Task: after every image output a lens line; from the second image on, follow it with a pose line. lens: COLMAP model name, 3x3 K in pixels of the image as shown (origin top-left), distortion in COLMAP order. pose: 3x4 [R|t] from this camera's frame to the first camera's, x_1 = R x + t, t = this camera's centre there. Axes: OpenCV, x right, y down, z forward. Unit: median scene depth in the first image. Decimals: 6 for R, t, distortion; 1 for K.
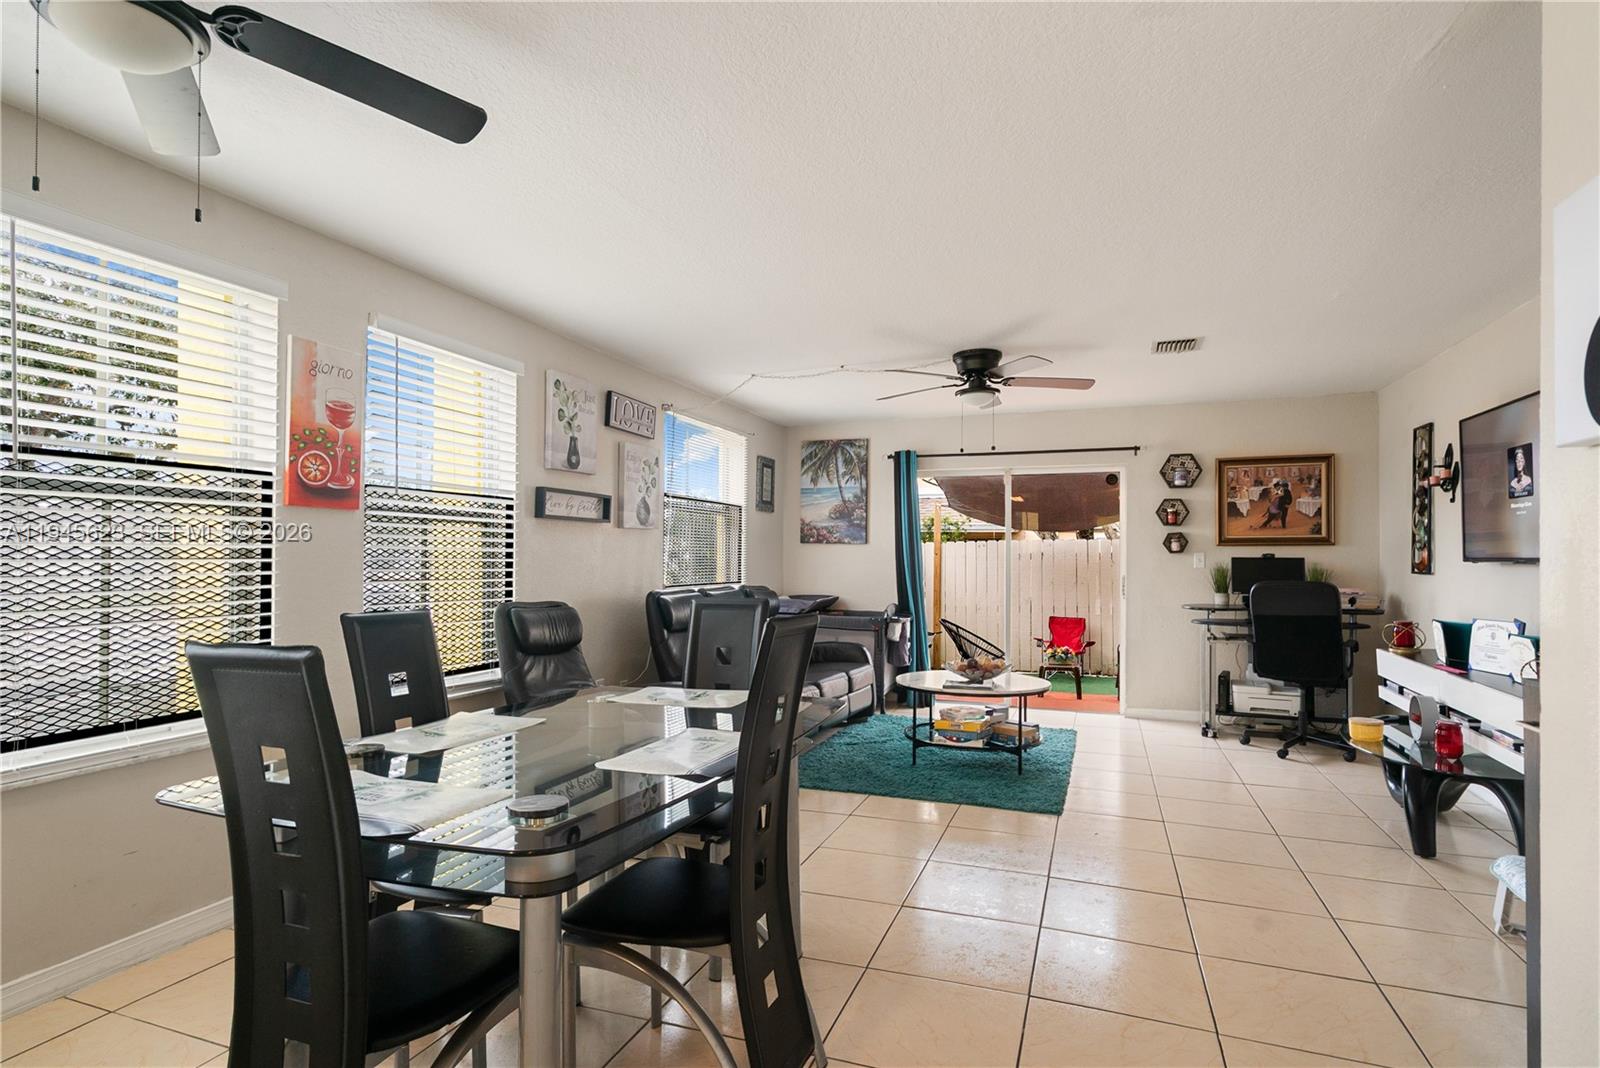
lens RADIAL K [[814.3, 0, 801.4], [0, 814.3, 544.9], [0, 0, 1]] dist [-0.000261, -0.000065]
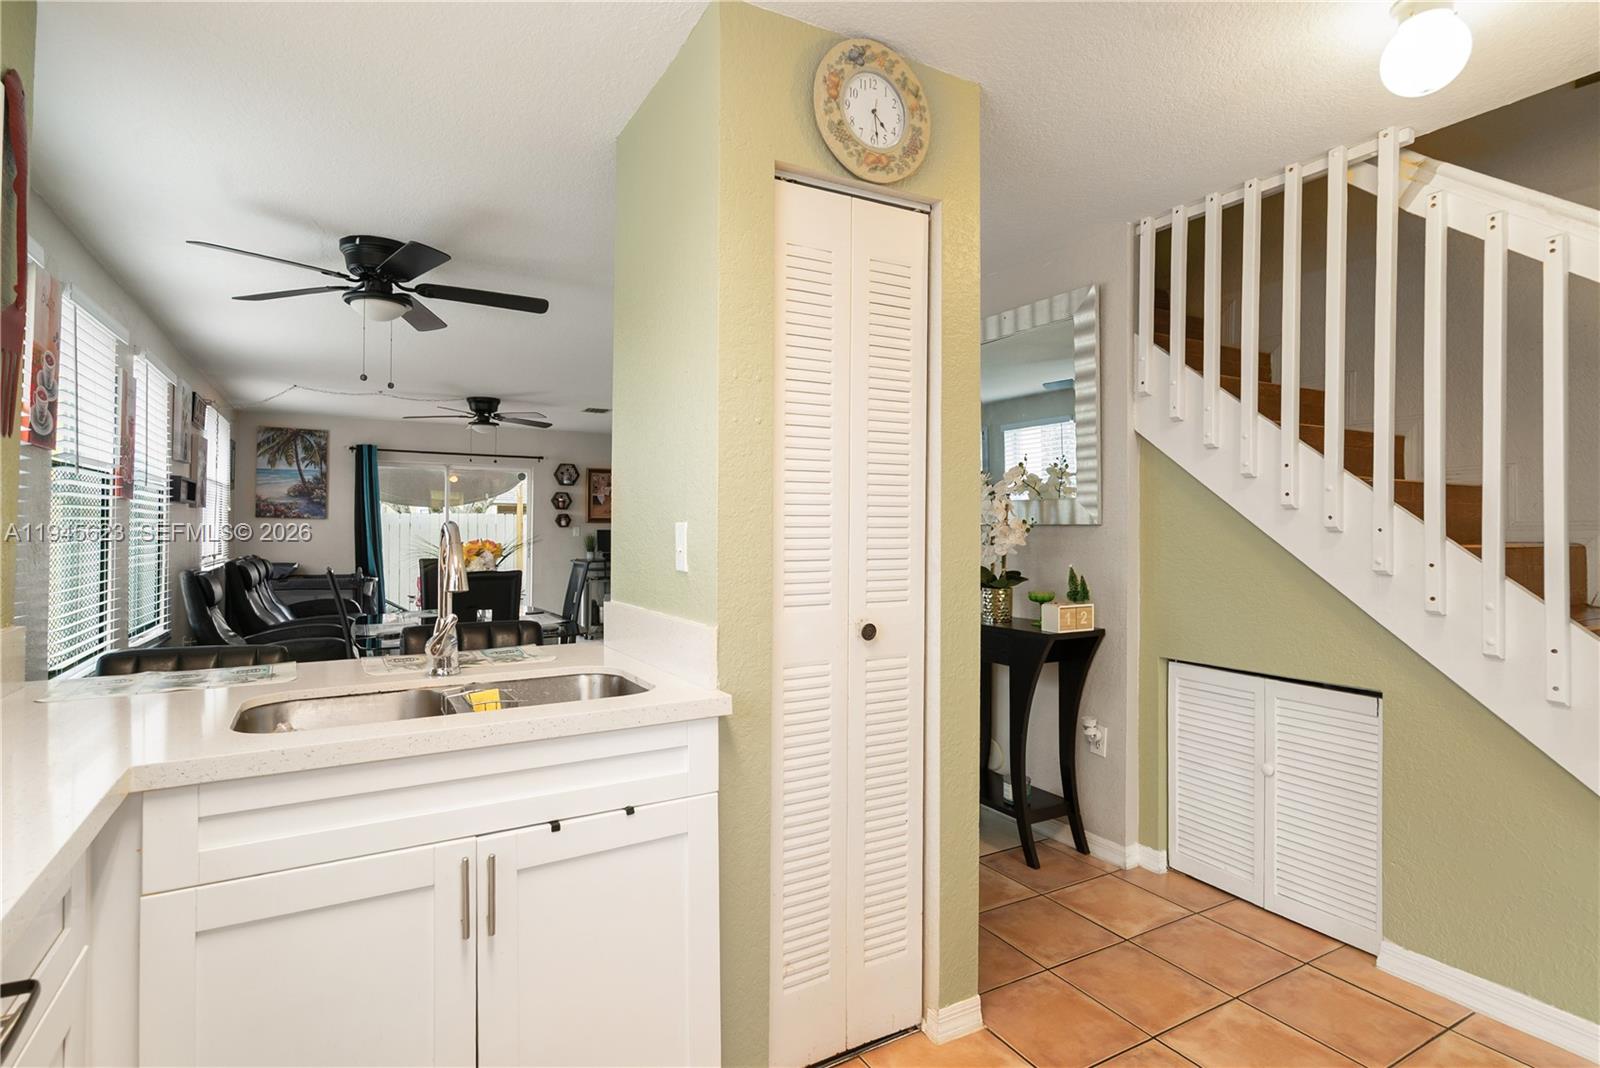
lens RADIAL K [[814.3, 0, 799.3], [0, 814.3, 526.8], [0, 0, 1]] dist [-0.000261, -0.000065]
pose [[0.642797, 0.000643, 0.766036, -0.402415], [-0.014991, 0.999819, 0.011740, -0.014242], [-0.765890, -0.019030, 0.642690, -0.314477]]
